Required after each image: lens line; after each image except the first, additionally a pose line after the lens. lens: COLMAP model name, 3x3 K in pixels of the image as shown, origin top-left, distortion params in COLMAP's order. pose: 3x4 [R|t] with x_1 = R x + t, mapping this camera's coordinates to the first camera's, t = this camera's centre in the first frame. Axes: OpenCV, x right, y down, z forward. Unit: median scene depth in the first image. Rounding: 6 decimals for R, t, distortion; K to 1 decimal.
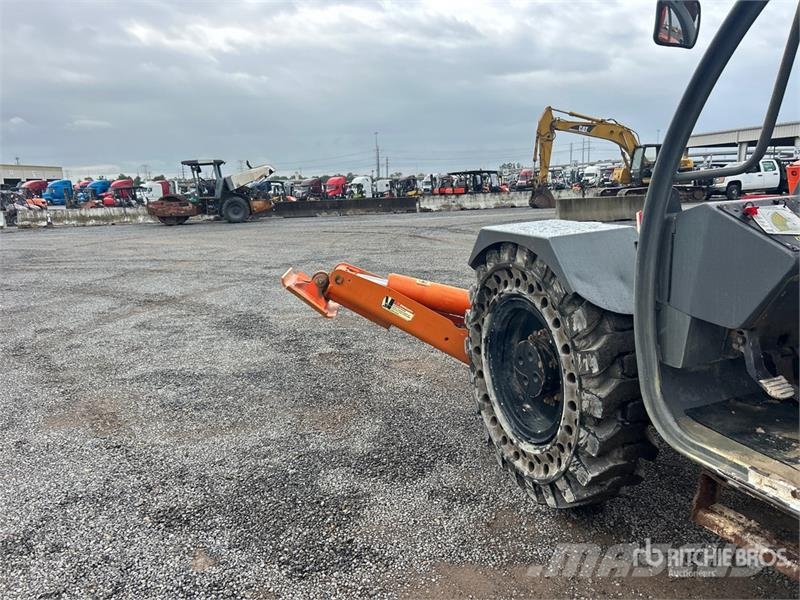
lens RADIAL K [[603.9, 0, 400.0], [0, 603.9, 300.0], [0, 0, 1]] dist [0.078420, -0.091752]
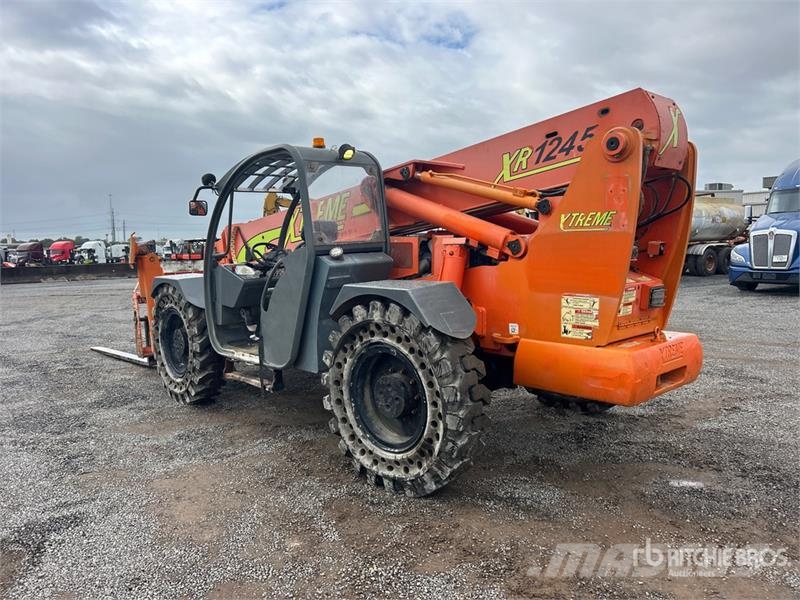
lens RADIAL K [[603.9, 0, 400.0], [0, 603.9, 300.0], [0, 0, 1]] dist [0.078420, -0.091752]
pose [[0.921003, -0.027294, 0.388599, 0.009755], [0.068398, 0.993376, -0.092336, 0.020740], [-0.383505, 0.111621, 0.916769, -0.121899]]
